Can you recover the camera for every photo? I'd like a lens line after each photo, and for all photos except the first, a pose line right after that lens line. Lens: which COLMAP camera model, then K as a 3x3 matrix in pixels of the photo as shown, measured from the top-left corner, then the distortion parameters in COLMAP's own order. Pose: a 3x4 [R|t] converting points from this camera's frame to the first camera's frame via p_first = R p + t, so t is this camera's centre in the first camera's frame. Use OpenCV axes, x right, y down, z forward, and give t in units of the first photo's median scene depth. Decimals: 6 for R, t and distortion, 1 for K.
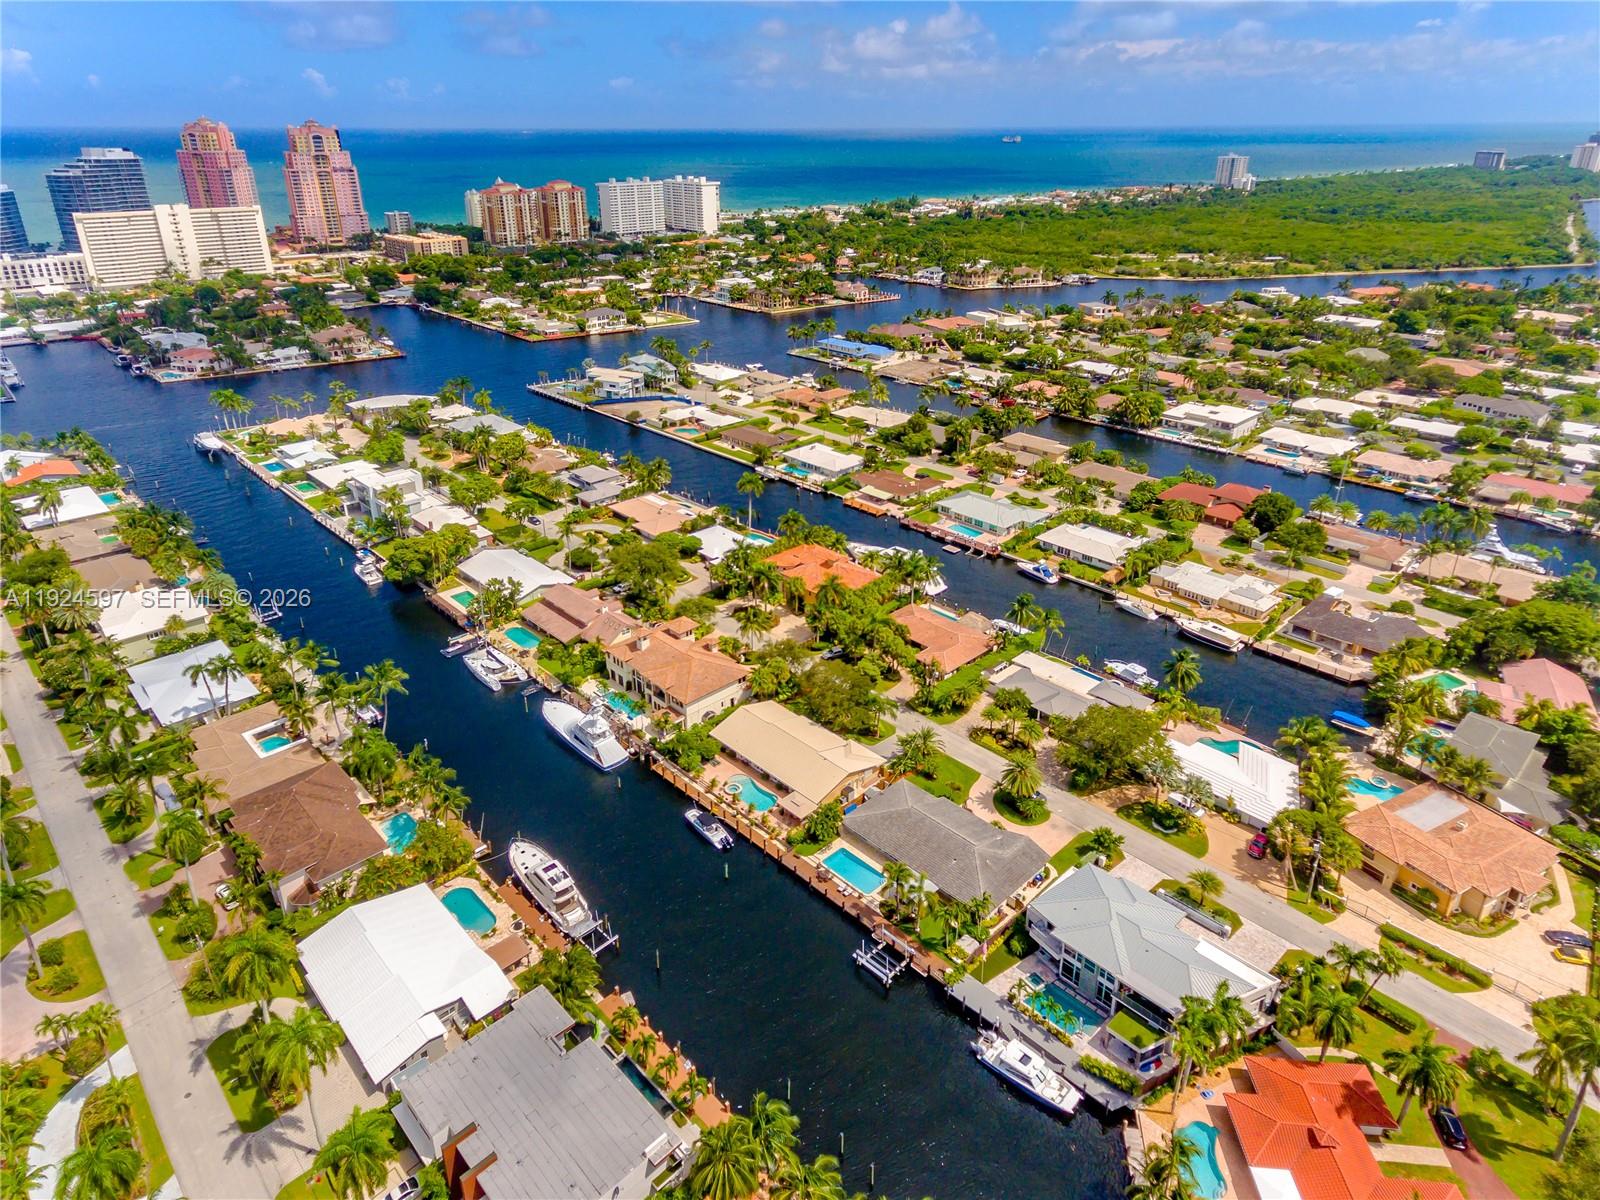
lens RADIAL K [[964.3, 0, 812.7], [0, 964.3, 607.4], [0, 0, 1]] dist [0.020847, -0.000146]
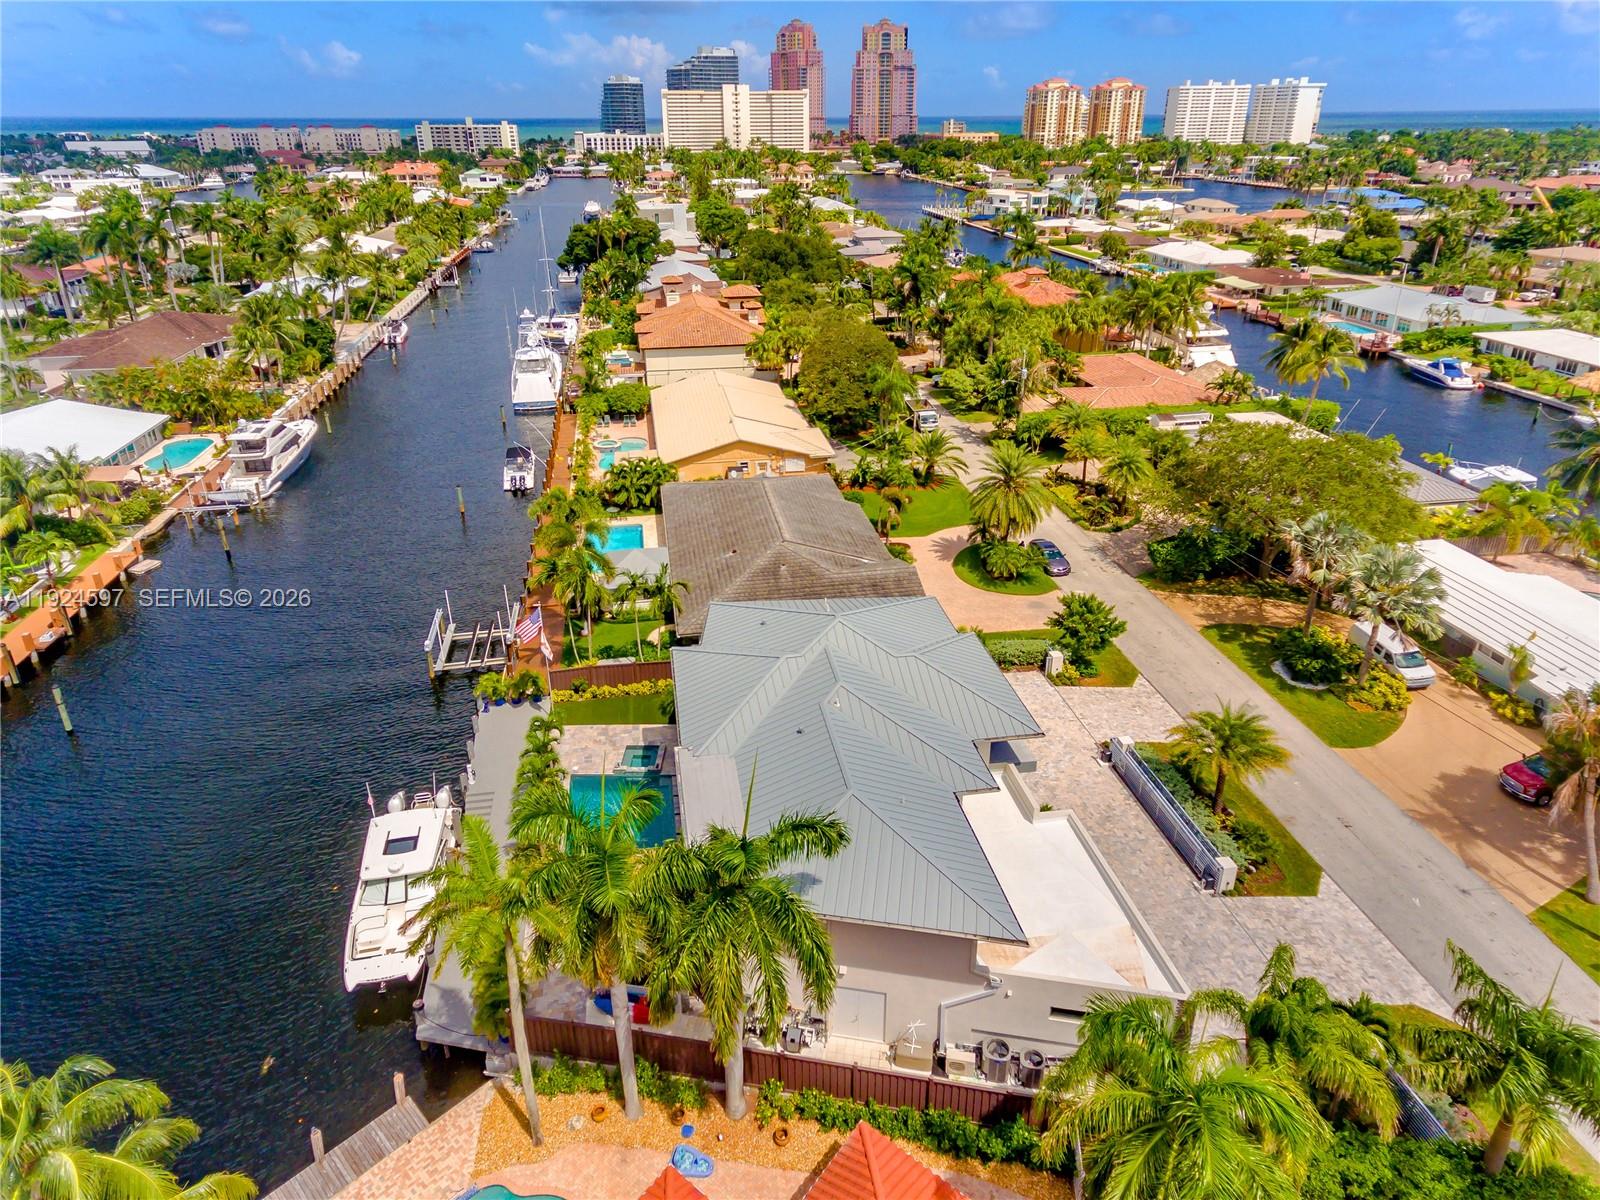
lens RADIAL K [[964.3, 0, 791.6], [0, 964.3, 586.9], [0, 0, 1]] dist [0.020847, -0.000146]
pose [[0.814395, 0.240379, -0.528185, 0.434489], [-0.250140, 0.966688, 0.054259, 0.243369], [0.523633, 0.087932, 0.847394, 0.595311]]
